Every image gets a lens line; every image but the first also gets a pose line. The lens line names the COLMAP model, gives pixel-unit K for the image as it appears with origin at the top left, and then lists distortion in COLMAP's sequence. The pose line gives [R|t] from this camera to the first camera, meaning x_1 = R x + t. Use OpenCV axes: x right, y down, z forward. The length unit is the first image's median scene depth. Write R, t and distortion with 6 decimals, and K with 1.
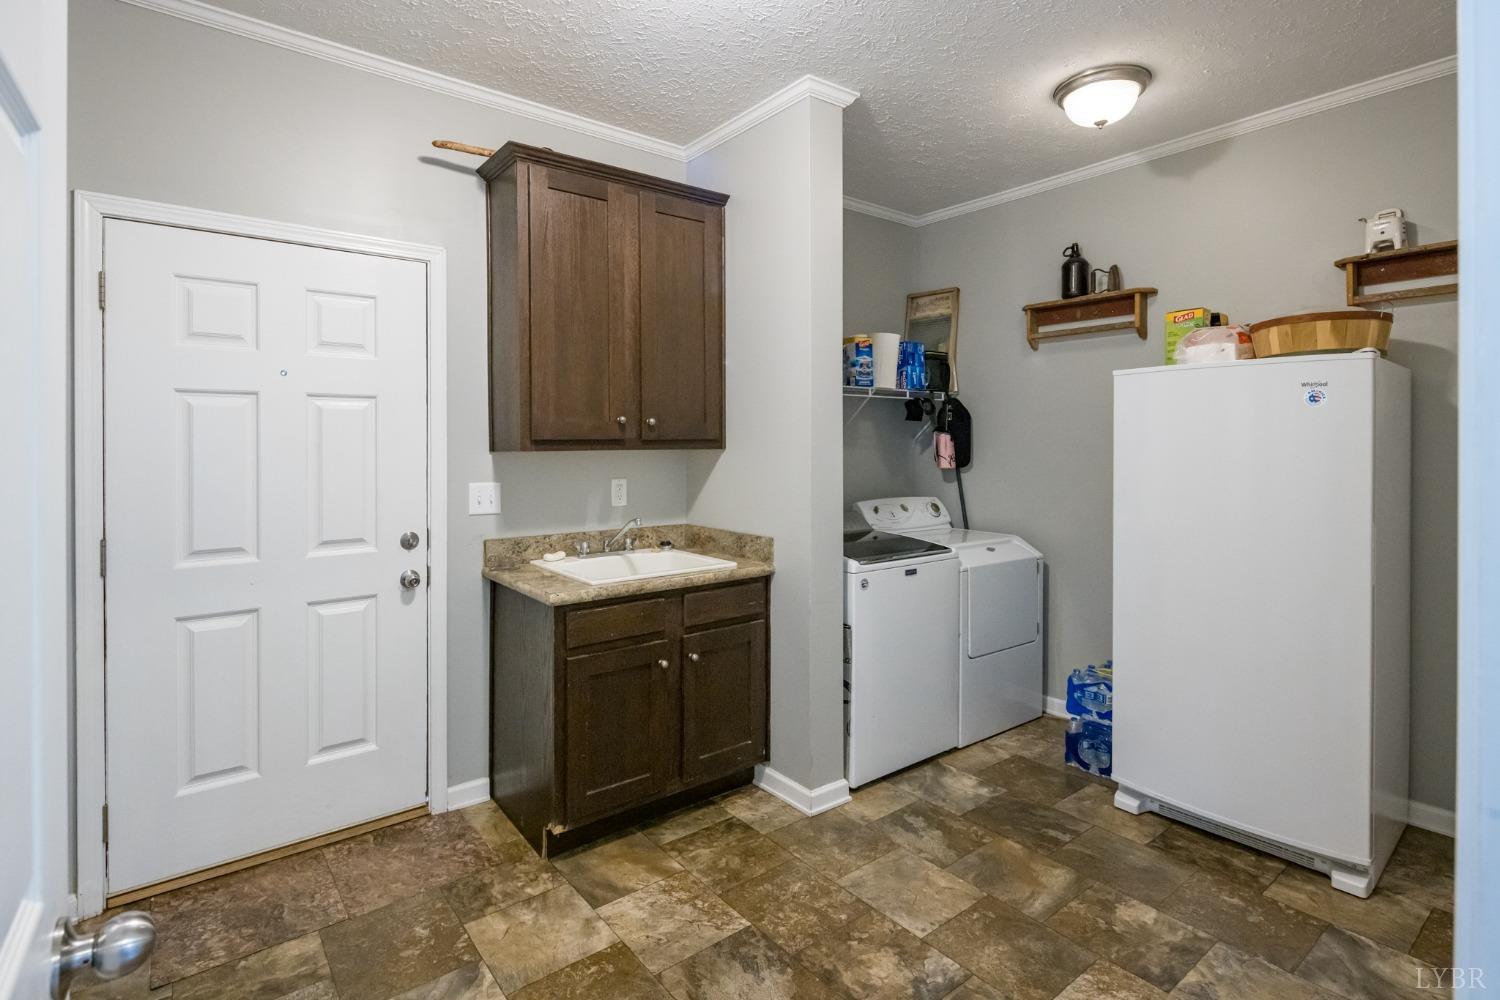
lens RADIAL K [[727.8, 0, 727.4], [0, 727.8, 474.2], [0, 0, 1]] dist [0.003757, -0.002467]
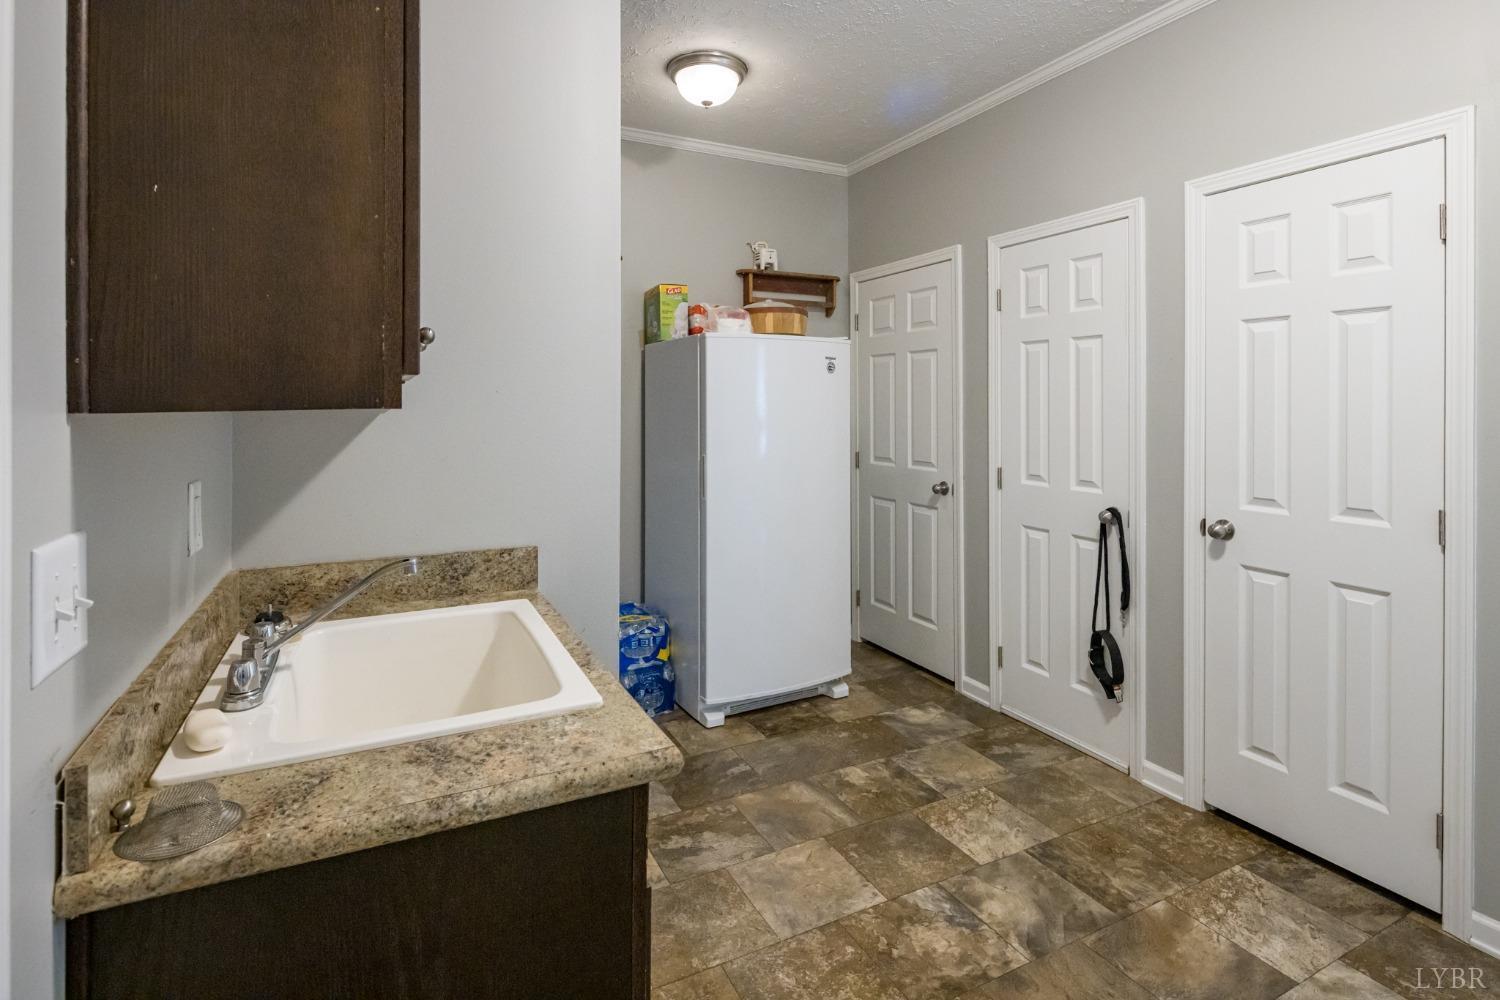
lens RADIAL K [[727.8, 0, 762.4], [0, 727.8, 405.2], [0, 0, 1]] dist [0.003757, -0.002467]
pose [[0.184318, -0.006105, 0.982848, -0.724773], [0.036885, 0.999319, -0.000710, -0.037443], [-0.982174, 0.036384, 0.184418, 0.952311]]
